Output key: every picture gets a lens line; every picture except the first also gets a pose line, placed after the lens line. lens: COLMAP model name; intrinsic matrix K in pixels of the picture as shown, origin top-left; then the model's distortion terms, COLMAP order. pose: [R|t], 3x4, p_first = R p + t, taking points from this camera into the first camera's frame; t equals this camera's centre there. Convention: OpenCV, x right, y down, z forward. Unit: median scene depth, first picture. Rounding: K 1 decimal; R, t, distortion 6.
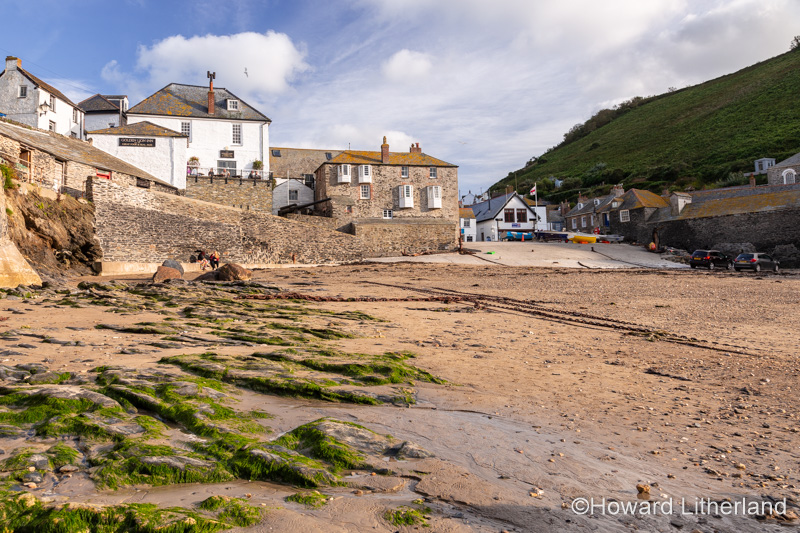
lens RADIAL K [[646.2, 0, 400.1], [0, 646.2, 267.5], [0, 0, 1]] dist [-0.002576, -0.000373]
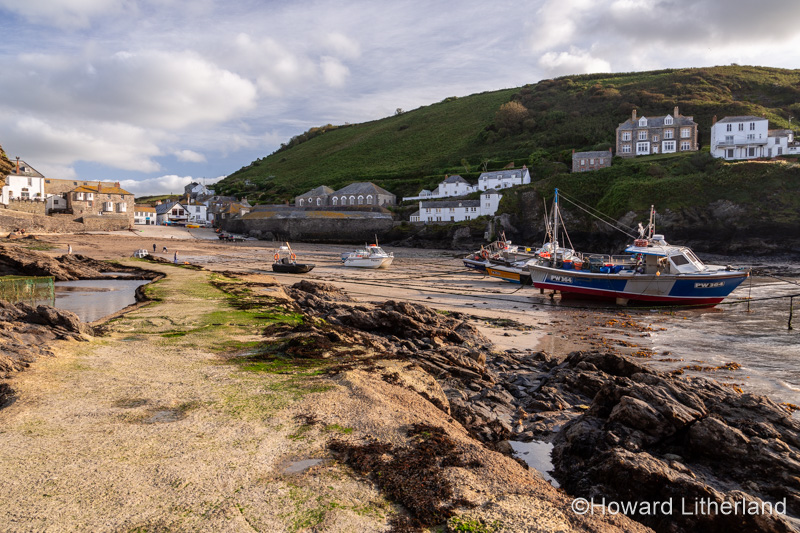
lens RADIAL K [[556.9, 0, 399.9], [0, 556.9, 267.5], [0, 0, 1]] dist [0.013559, 0.004060]
pose [[0.933550, 0.015706, 0.358102, 0.300310], [-0.037834, 0.997776, 0.054870, -0.038249], [-0.356444, -0.064773, 0.932069, -1.480610]]
